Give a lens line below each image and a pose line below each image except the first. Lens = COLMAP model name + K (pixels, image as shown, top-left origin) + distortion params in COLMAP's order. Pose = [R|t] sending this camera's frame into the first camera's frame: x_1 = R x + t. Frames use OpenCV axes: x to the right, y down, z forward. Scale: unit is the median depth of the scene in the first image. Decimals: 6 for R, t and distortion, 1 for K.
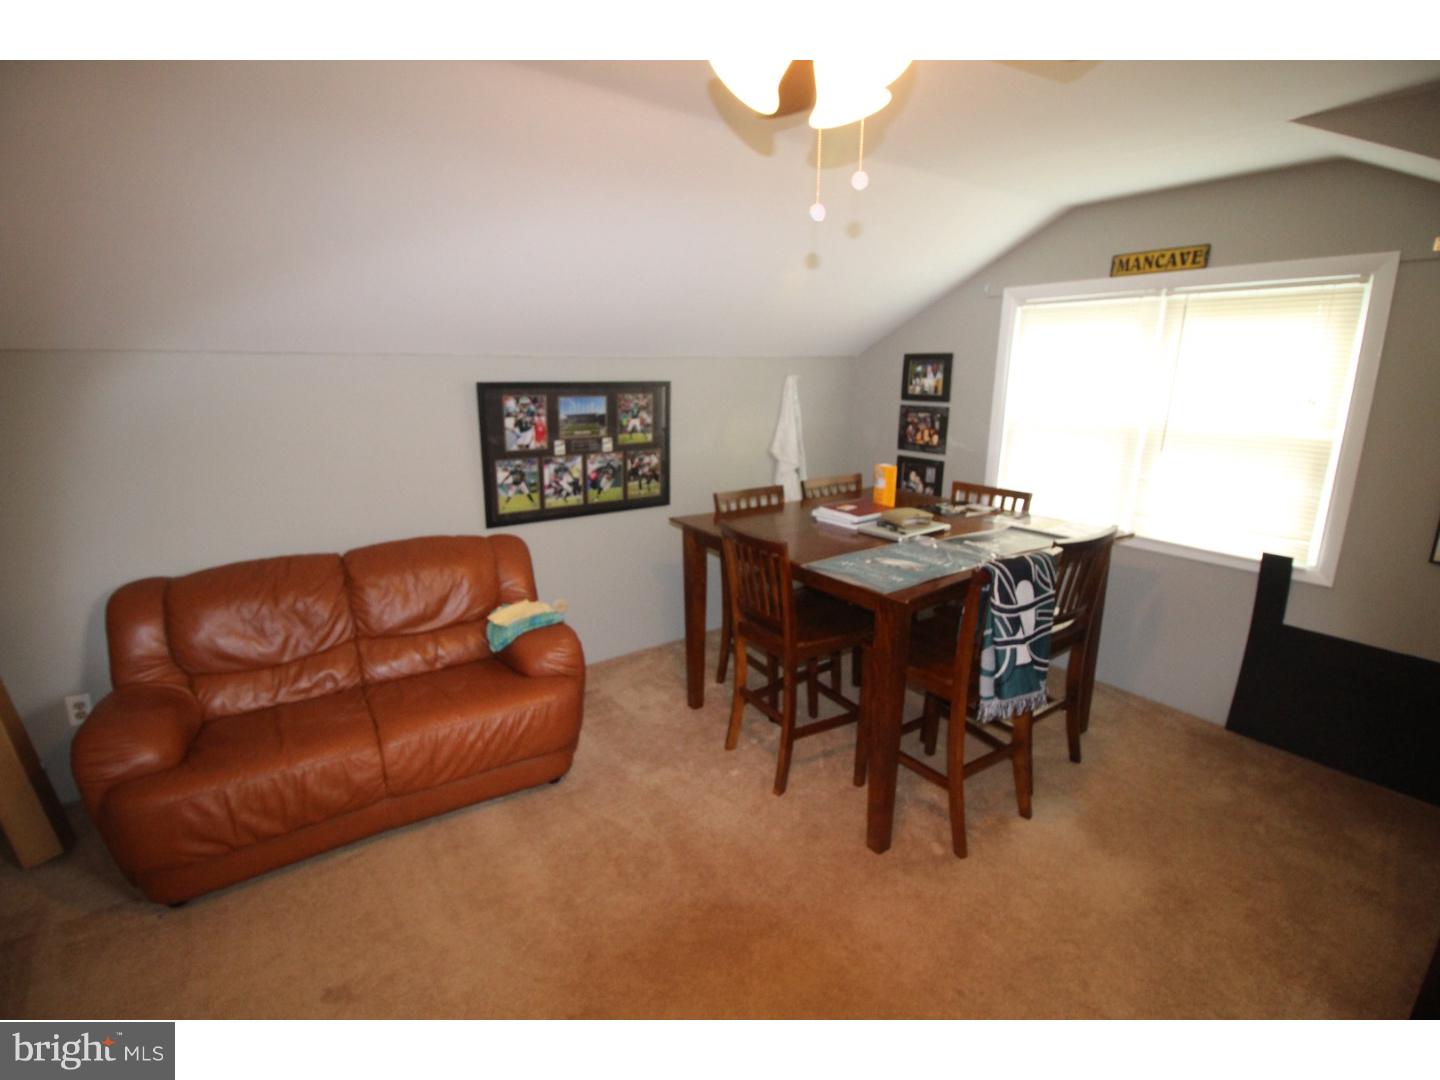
lens RADIAL K [[676.3, 0, 717.3], [0, 676.3, 529.9], [0, 0, 1]] dist [-0.001198, -0.000962]
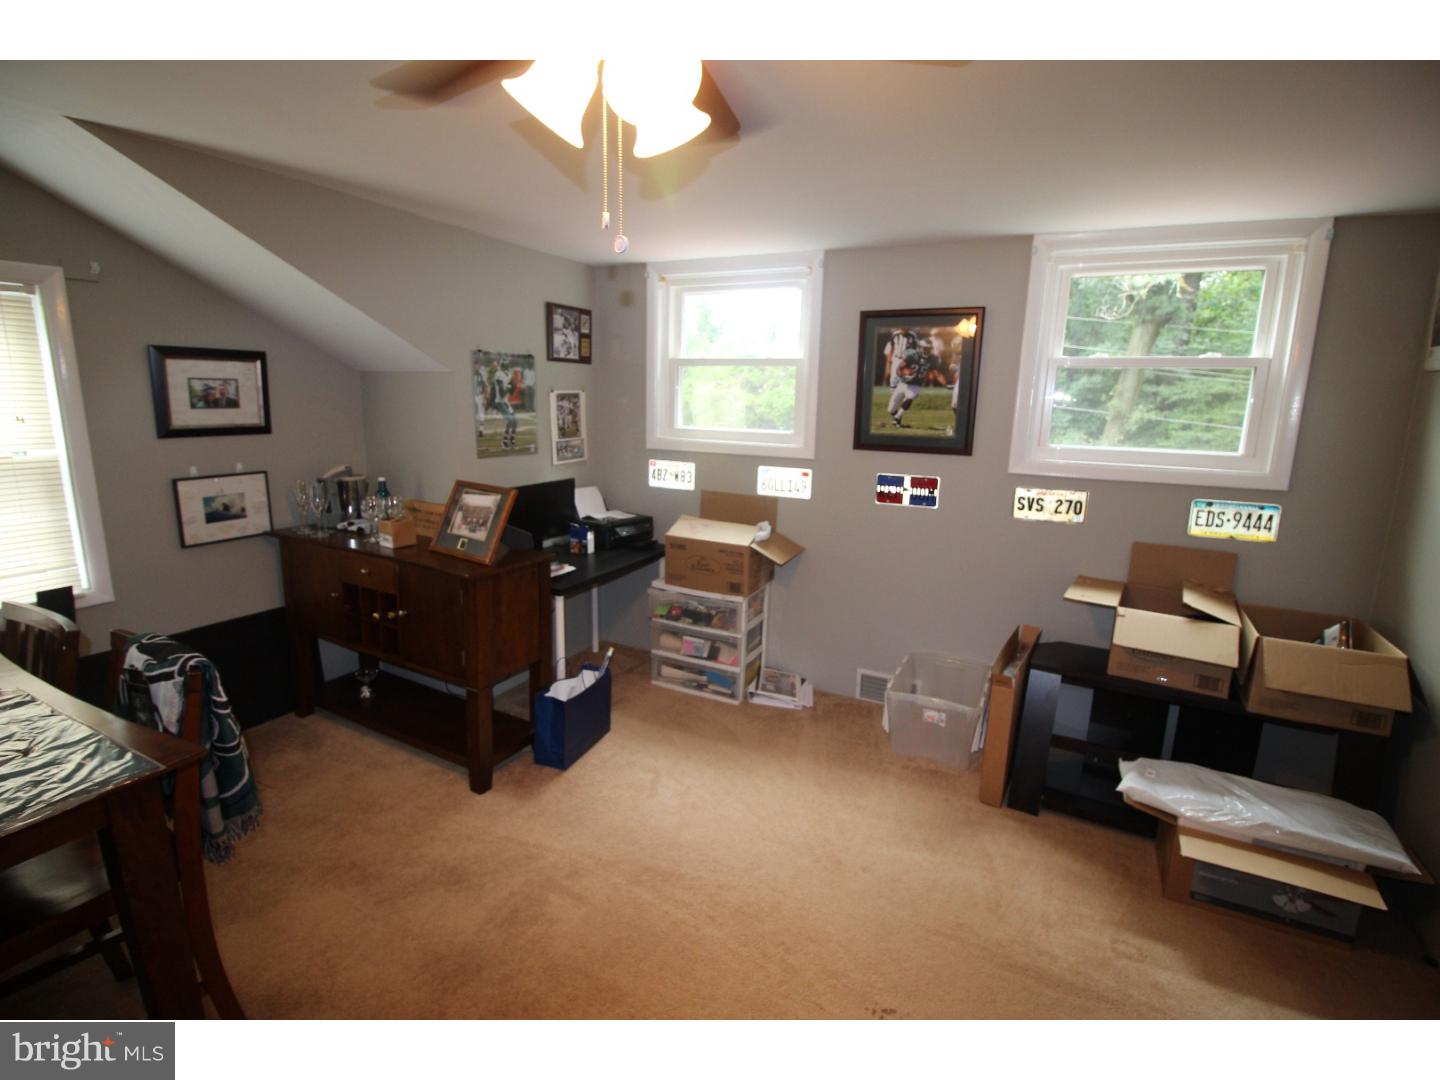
lens RADIAL K [[676.3, 0, 717.3], [0, 676.3, 529.9], [0, 0, 1]] dist [-0.001198, -0.000962]
pose [[-0.438733, -0.192558, 0.877744, -0.343370], [0.187681, 0.935595, 0.299060, -0.144318], [-0.878800, 0.295944, -0.374337, 0.556634]]
